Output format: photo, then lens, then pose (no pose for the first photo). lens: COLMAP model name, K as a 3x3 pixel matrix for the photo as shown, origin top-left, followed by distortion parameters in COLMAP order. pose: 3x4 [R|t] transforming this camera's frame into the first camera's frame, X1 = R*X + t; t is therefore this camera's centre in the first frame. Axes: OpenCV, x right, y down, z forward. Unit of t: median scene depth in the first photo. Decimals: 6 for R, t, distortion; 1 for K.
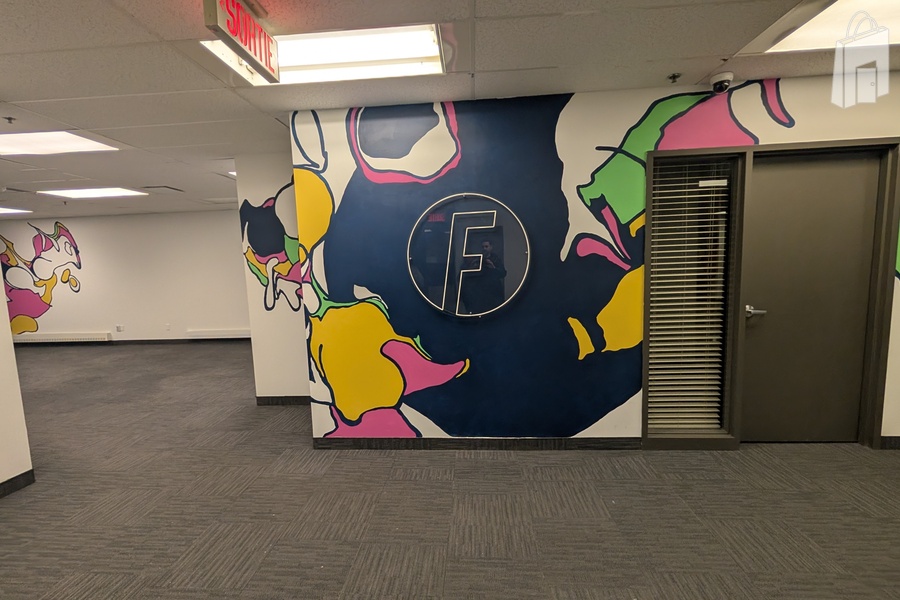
lens RADIAL K [[386.3, 0, 450.4], [0, 386.3, 303.7], [0, 0, 1]] dist [-0.001002, 0.000612]
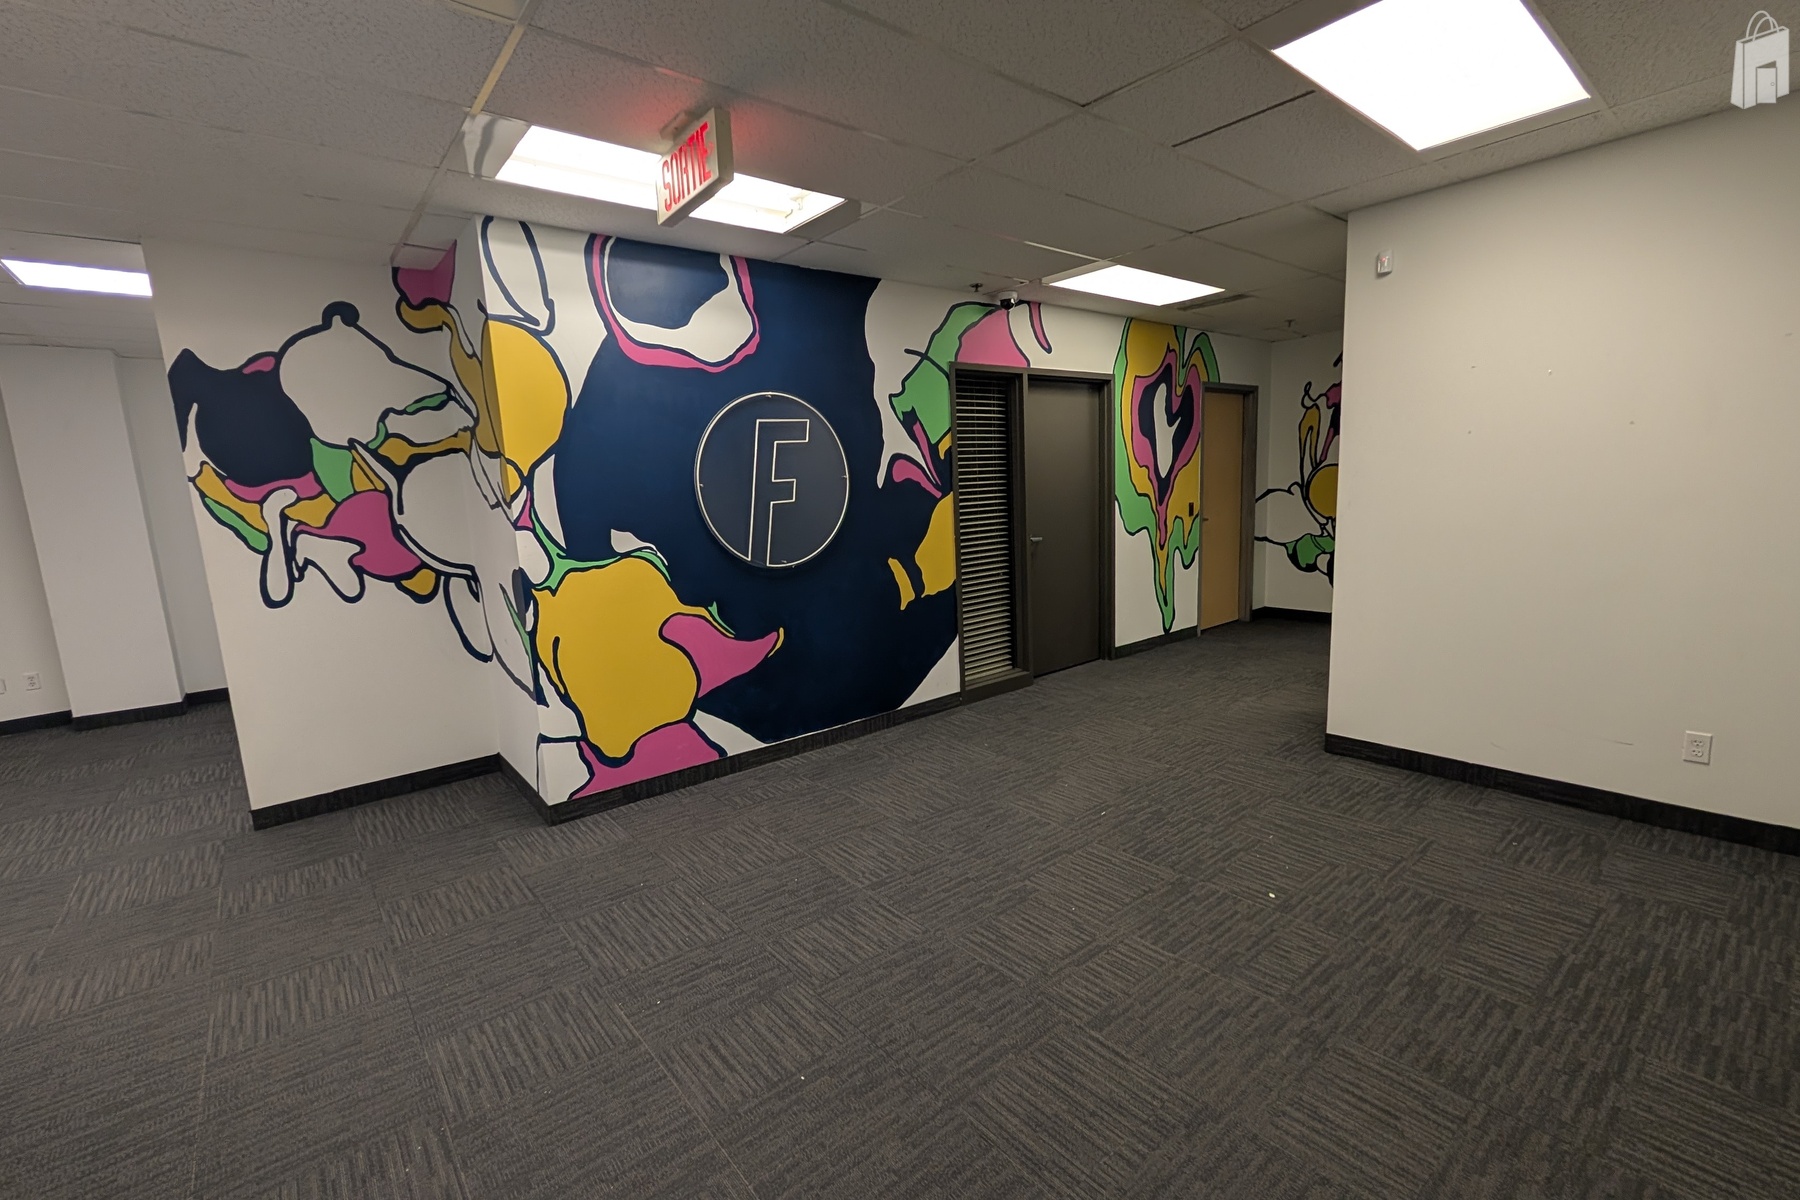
lens RADIAL K [[772.6, 0, 900.8], [0, 772.6, 607.4], [0, 0, 1]] dist [-0.001002, 0.000612]
pose [[0.730815, -0.108371, 0.673918, -0.756586], [0.092289, 0.993938, 0.059752, 0.042260], [-0.676308, 0.018528, 0.736386, -0.191769]]
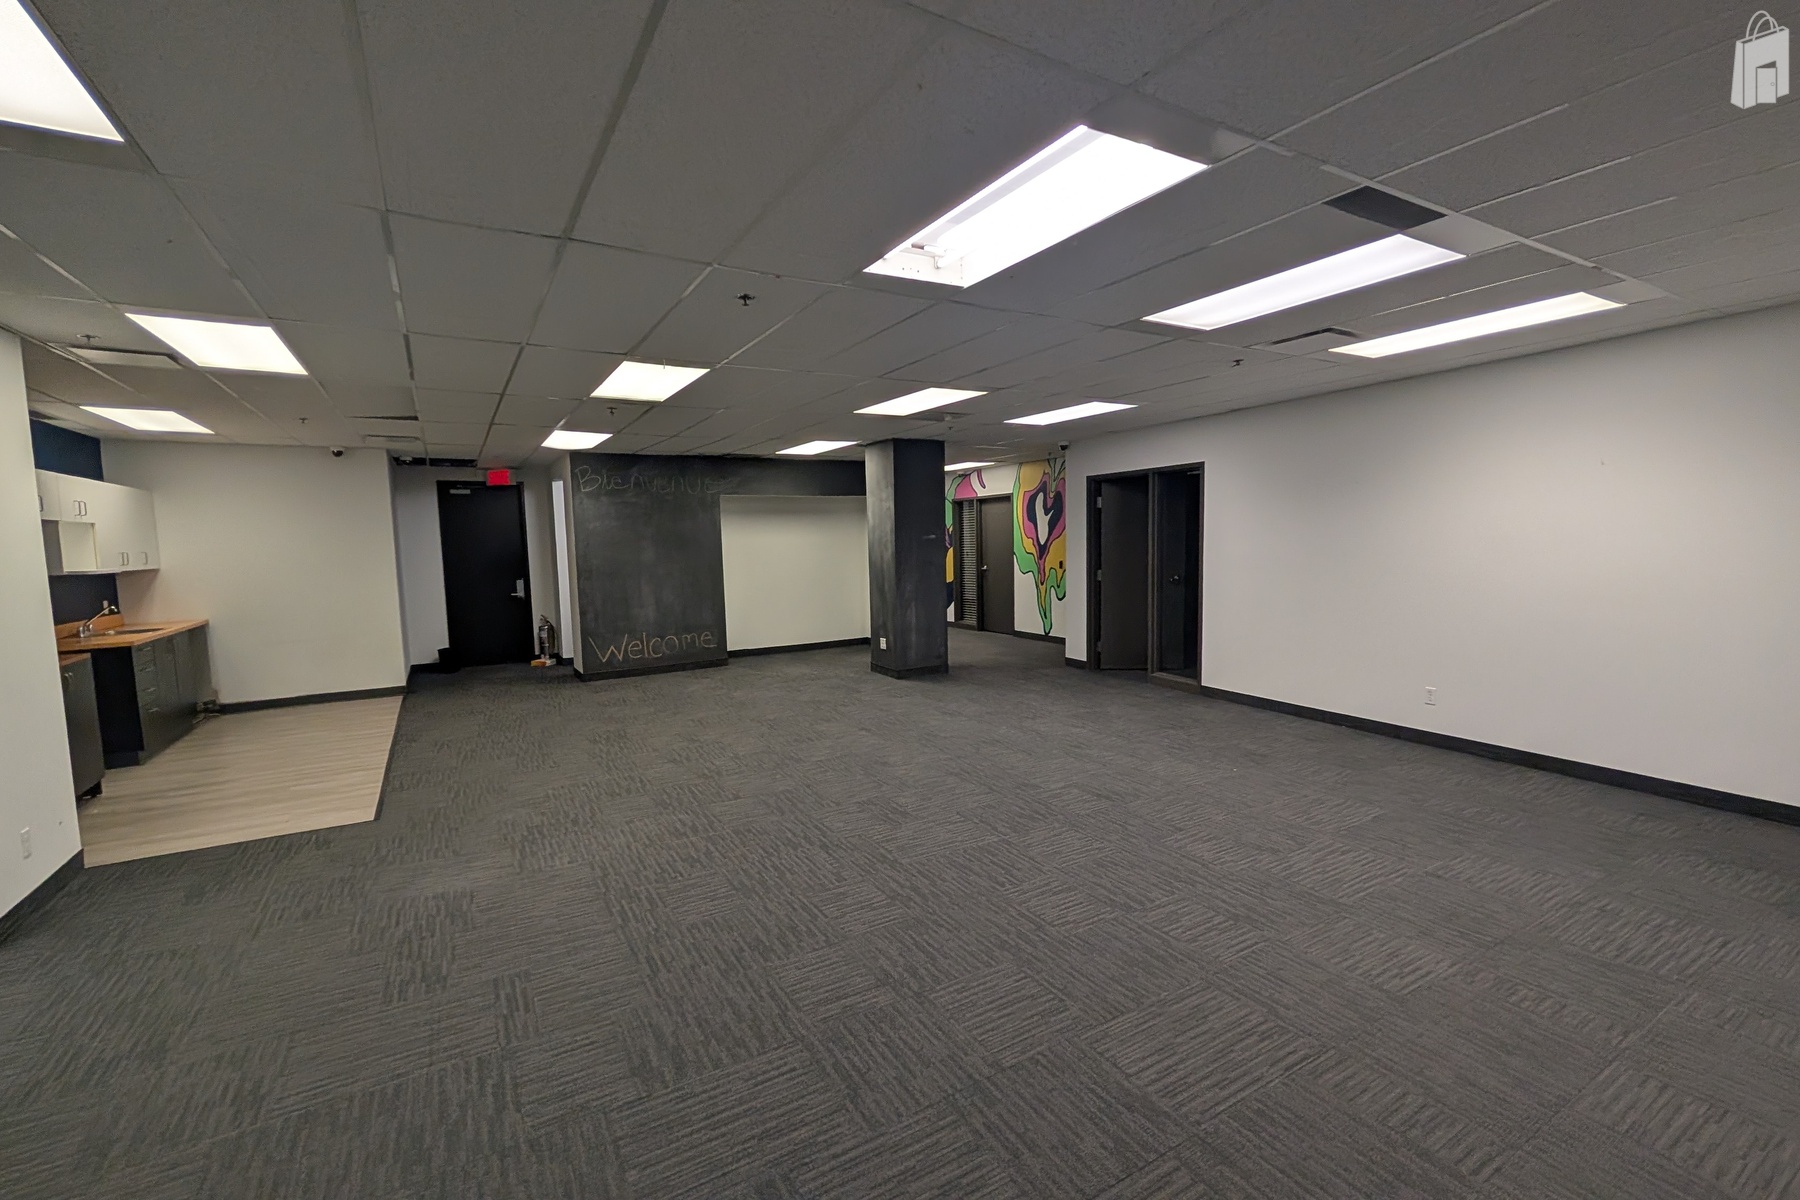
lens RADIAL K [[772.6, 0, 900.8], [0, 772.6, 607.4], [0, 0, 1]] dist [-0.001002, 0.000612]
pose [[0.556865, 0.095094, -0.825142, 4.083937], [-0.082192, 0.994858, 0.059184, 0.018556], [0.826527, 0.034863, 0.561817, -1.819364]]
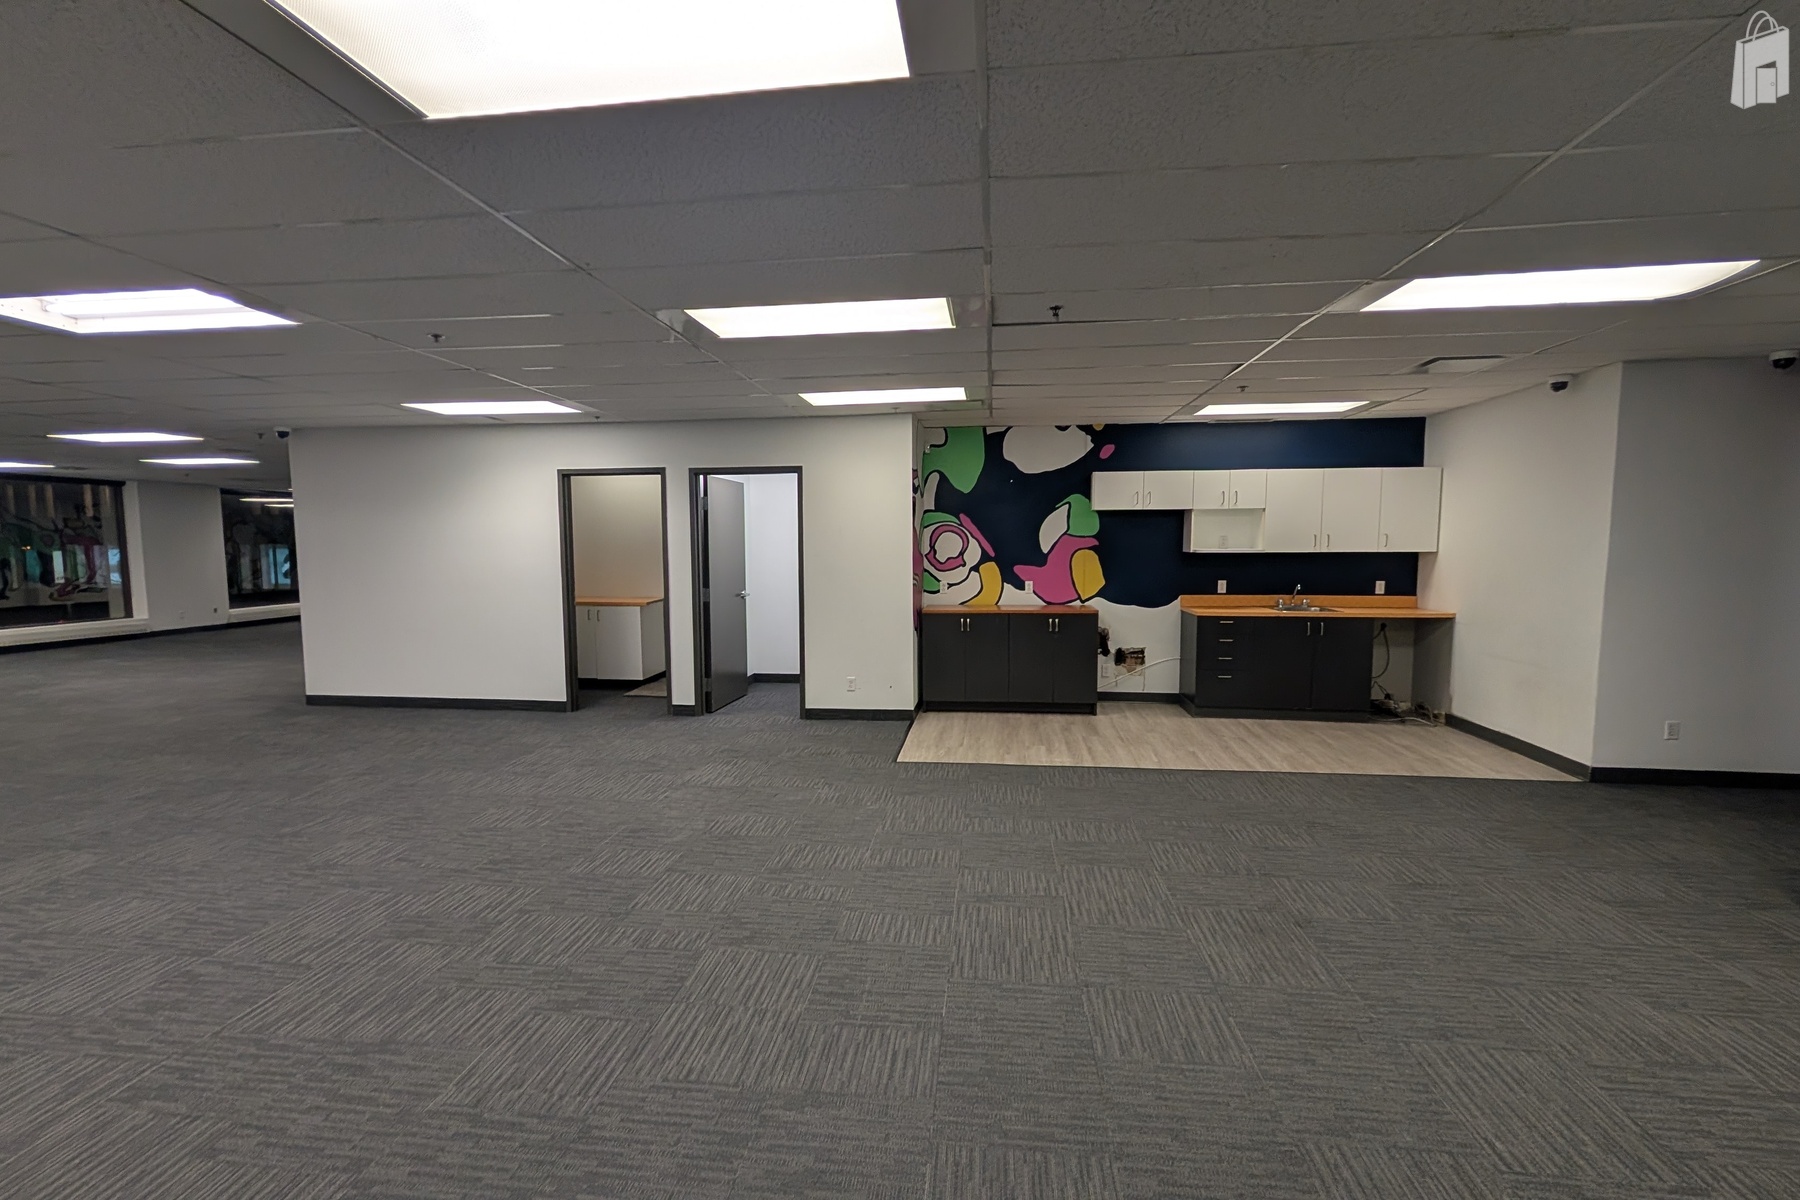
lens RADIAL K [[772.6, 0, 900.8], [0, 772.6, 607.4], [0, 0, 1]] dist [-0.001002, 0.000612]
pose [[-0.997275, 0.032394, 0.066286, 2.119061], [0.044316, 0.981330, 0.187154, -0.098064], [-0.058986, 0.189582, -0.980092, -0.044669]]
